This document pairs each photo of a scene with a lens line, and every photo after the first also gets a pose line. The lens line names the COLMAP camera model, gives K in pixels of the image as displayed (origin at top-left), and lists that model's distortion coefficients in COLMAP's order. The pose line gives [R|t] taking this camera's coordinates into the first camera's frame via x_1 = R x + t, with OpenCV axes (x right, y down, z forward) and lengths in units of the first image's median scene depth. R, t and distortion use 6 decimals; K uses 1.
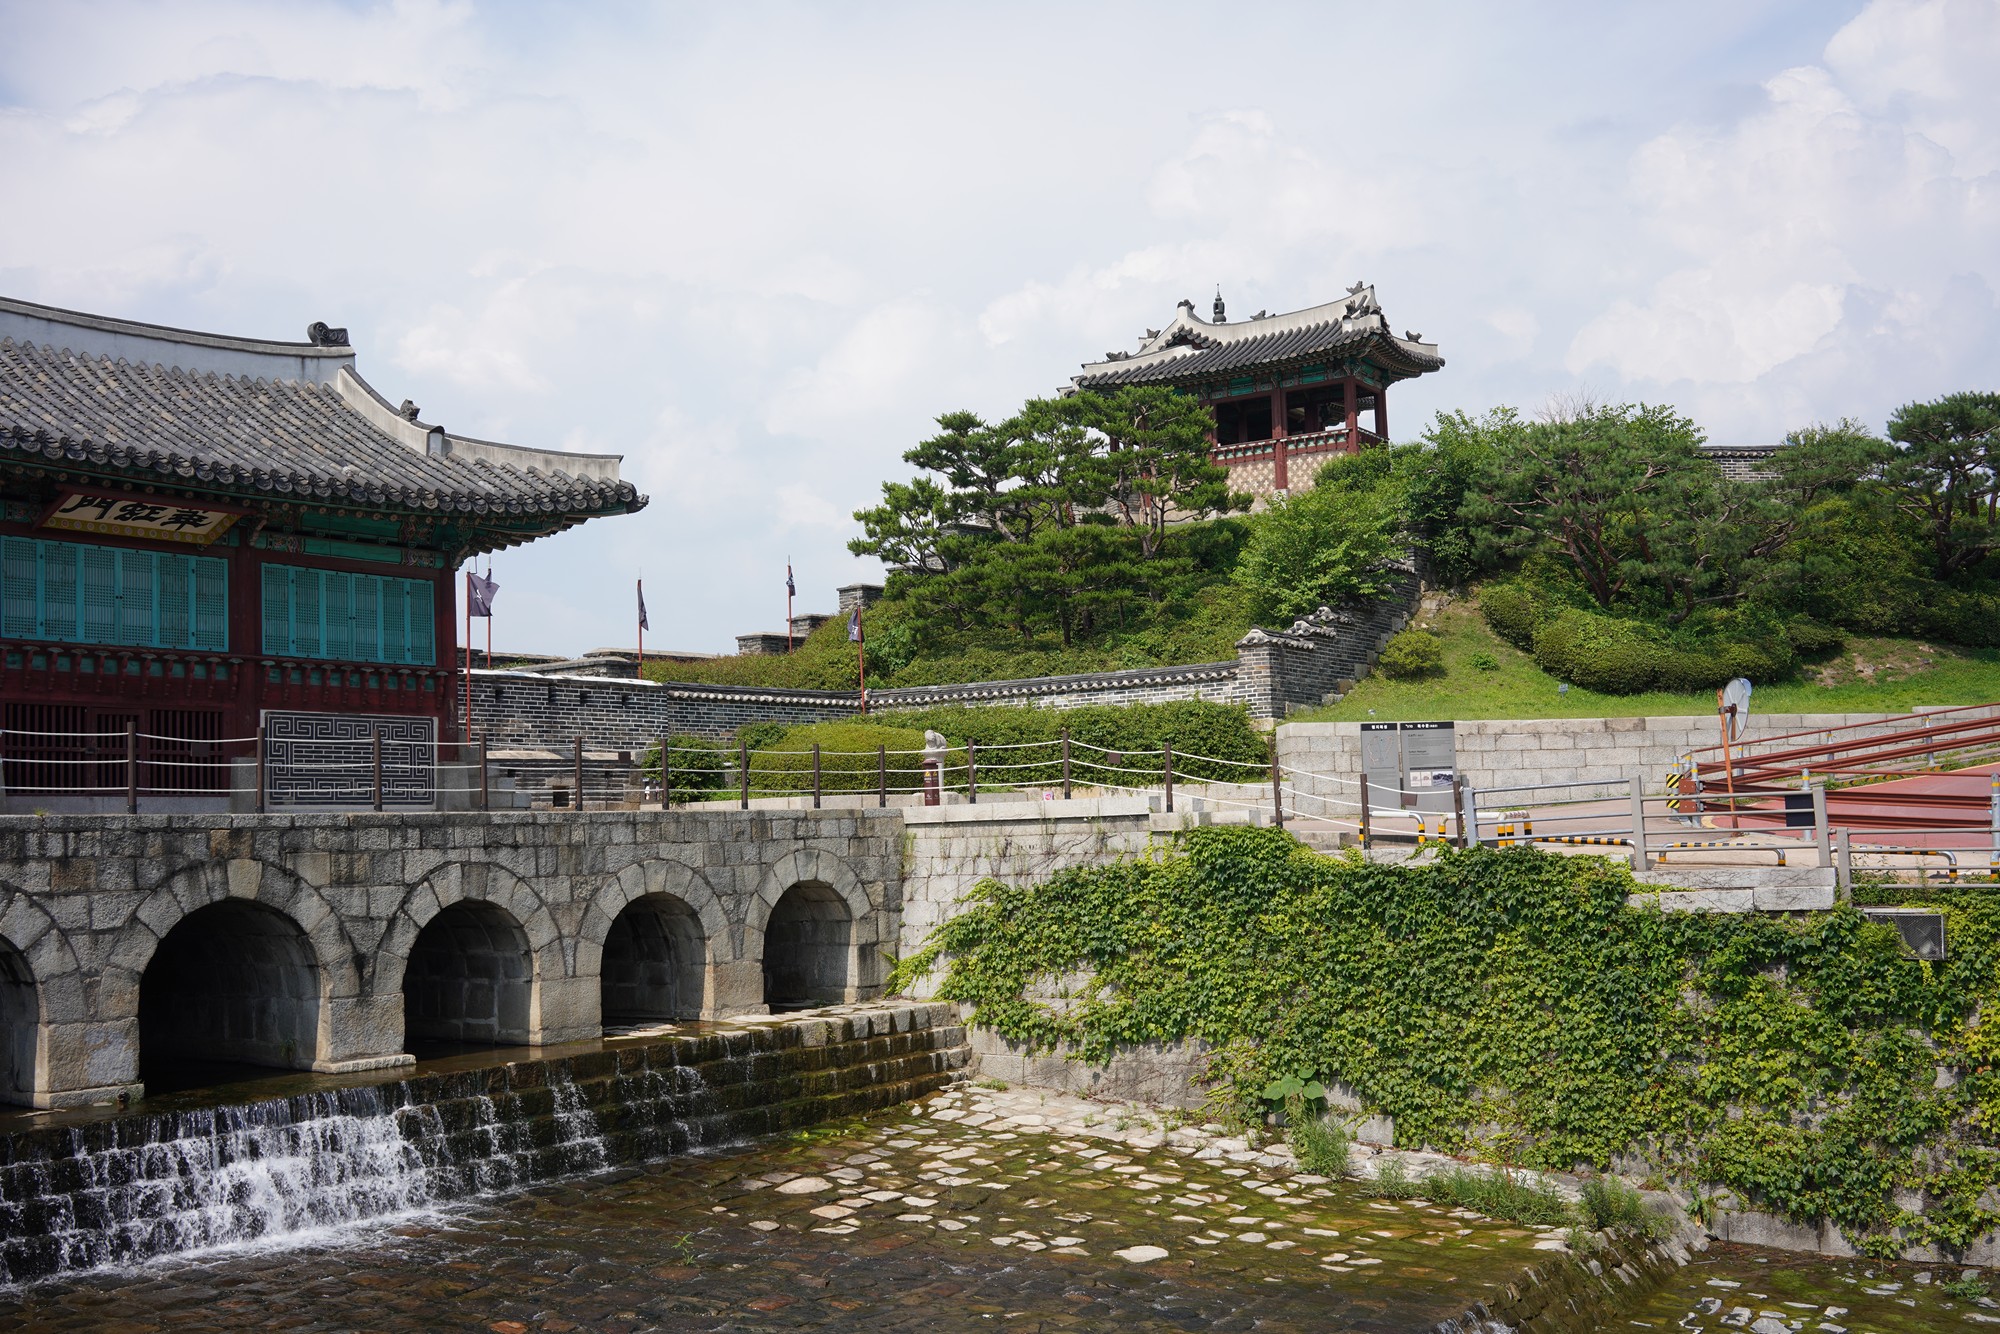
lens RADIAL K [[2029.8, 0, 1007.7], [0, 2029.8, 659.8], [0, 0, 1]] dist [0.008701, 0.000000]
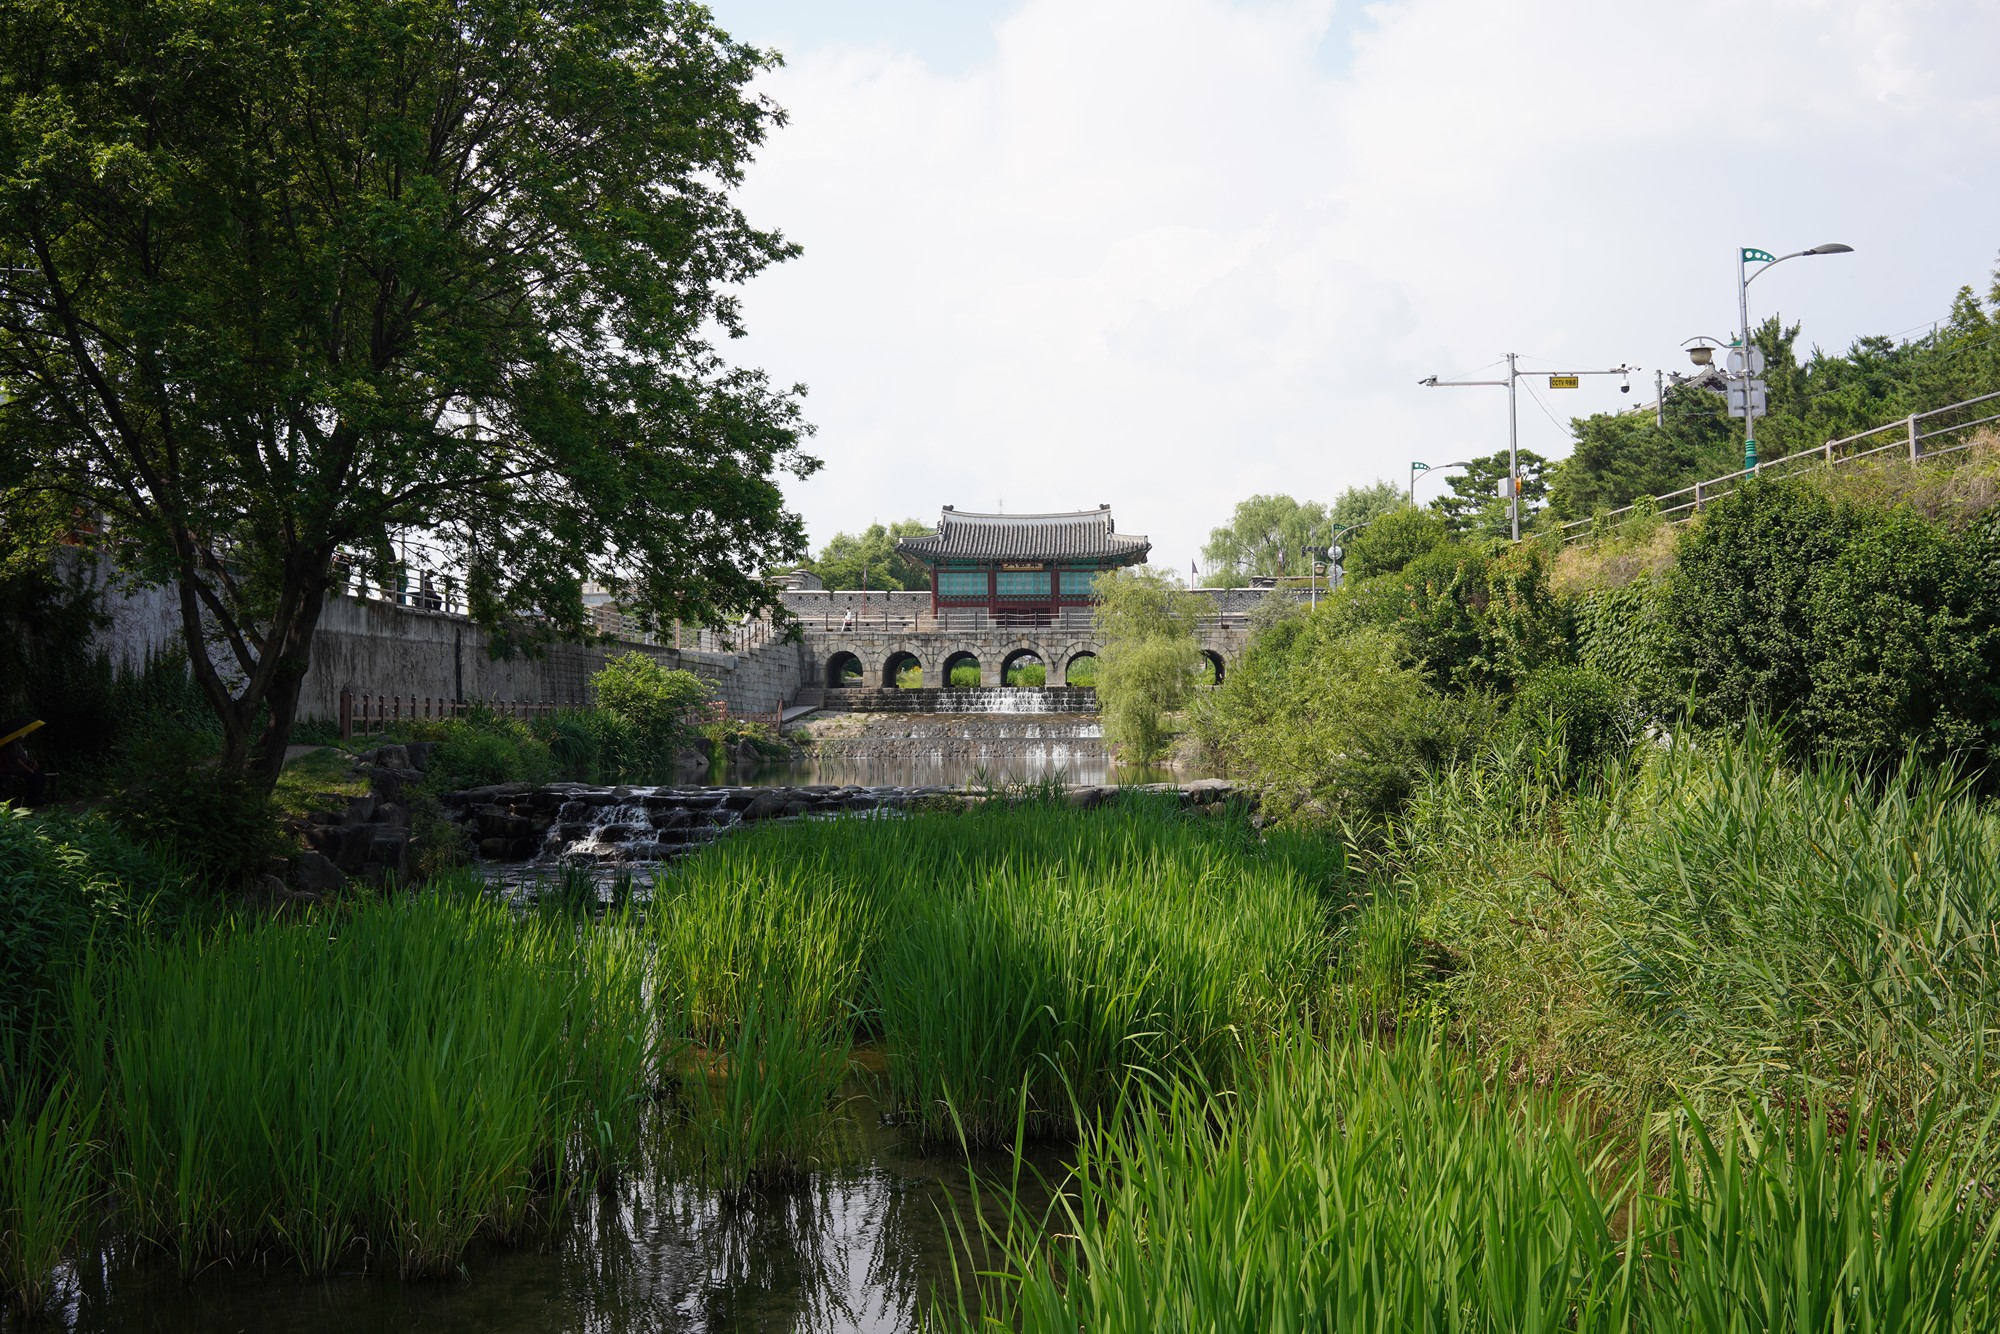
lens RADIAL K [[2029.8, 0, 999.4], [0, 2029.8, 666.6], [0, 0, 1]] dist [0.008701, 0.000000]
pose [[0.550836, 0.000503, -0.834613, 3.747675], [0.063463, 0.997079, 0.042486, -0.047358], [0.832197, -0.076370, 0.549195, -1.743613]]
